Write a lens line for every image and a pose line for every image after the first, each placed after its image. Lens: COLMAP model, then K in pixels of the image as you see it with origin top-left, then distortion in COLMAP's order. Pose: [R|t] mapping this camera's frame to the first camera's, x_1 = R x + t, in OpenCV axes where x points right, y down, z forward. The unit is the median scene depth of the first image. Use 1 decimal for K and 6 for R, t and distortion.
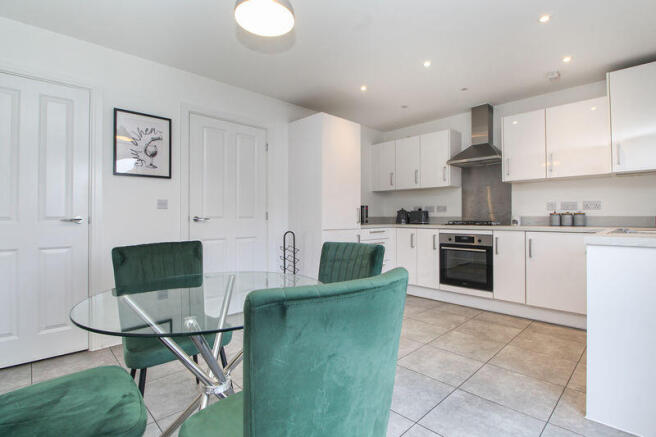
lens RADIAL K [[344.8, 0, 328.8], [0, 344.8, 210.4], [0, 0, 1]] dist [-0.026563, -0.000348]
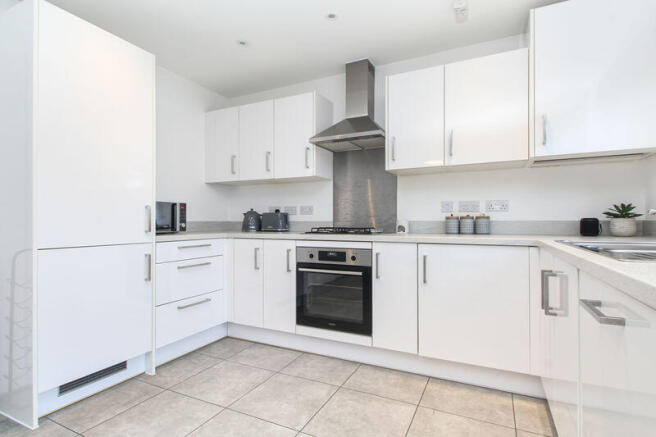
lens RADIAL K [[325.9, 0, 329.5], [0, 325.9, 217.3], [0, 0, 1]] dist [-0.001313, -0.000066]
pose [[0.954429, 0.004434, 0.298406, 0.198984], [-0.005709, 0.999978, 0.003401, 0.008493], [-0.298385, -0.004949, 0.954433, 0.398213]]
